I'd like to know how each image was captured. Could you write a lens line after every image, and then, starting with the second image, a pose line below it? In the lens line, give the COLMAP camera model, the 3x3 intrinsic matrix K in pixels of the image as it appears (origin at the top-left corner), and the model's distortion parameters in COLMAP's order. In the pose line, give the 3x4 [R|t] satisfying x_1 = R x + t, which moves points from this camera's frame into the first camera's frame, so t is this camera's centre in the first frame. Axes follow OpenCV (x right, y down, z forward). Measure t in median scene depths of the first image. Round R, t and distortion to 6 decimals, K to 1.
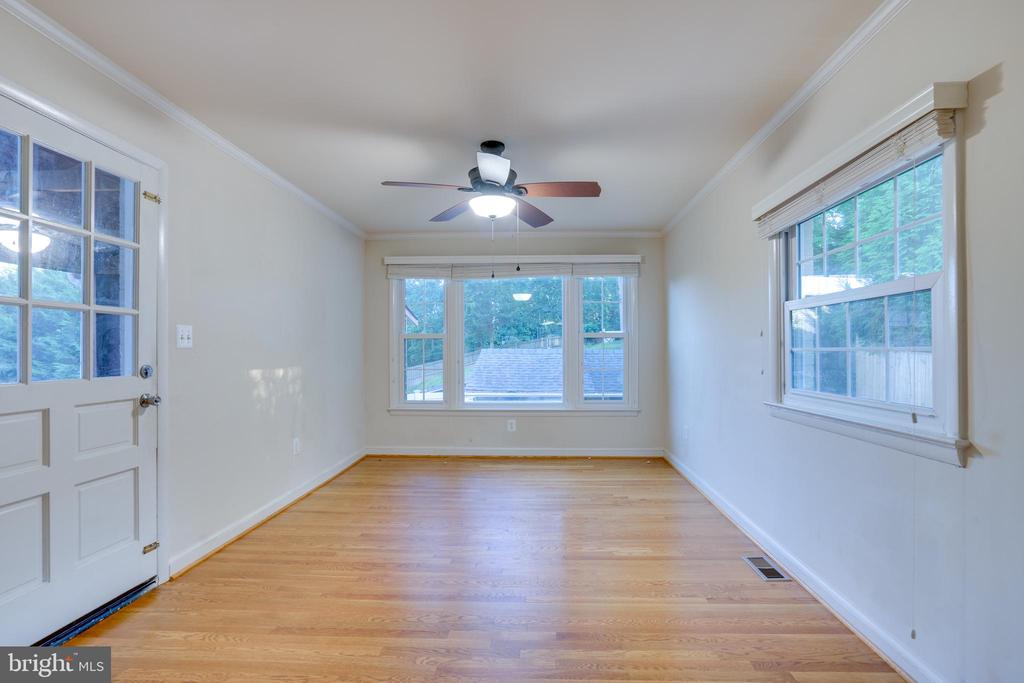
lens RADIAL K [[461.9, 0, 512.0], [0, 461.9, 341.5], [0, 0, 1]] dist [-0.023007, 0.000160]
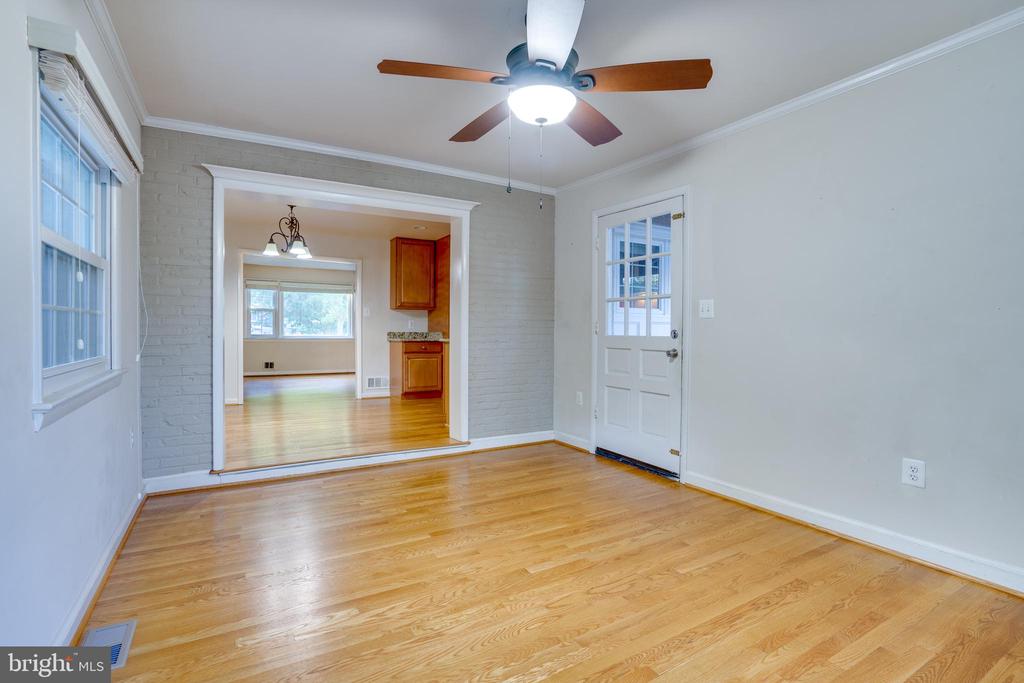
lens RADIAL K [[494.5, 0, 572.6], [0, 494.5, 337.0], [0, 0, 1]] dist [-0.053304, 0.000293]
pose [[-0.776954, 0.000818, -0.629556, 0.312264], [0.006125, 0.999962, -0.006259, 0.053583], [0.629527, -0.008720, -0.776930, 1.323336]]
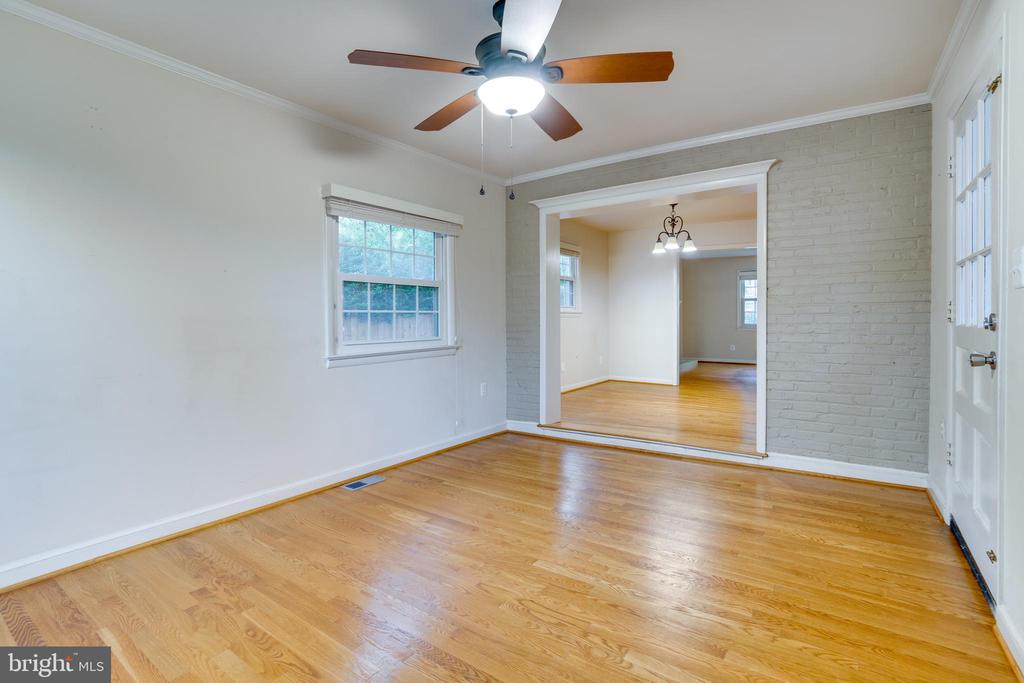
lens RADIAL K [[524.2, 0, 513.1], [0, 524.2, 327.7], [0, 0, 1]] dist [-0.001077, 0.000361]
pose [[-0.859822, -0.002783, 0.510586, -0.362117], [-0.005009, 0.999983, -0.002984, 0.051840], [-0.510569, -0.005123, -0.859822, 1.390931]]
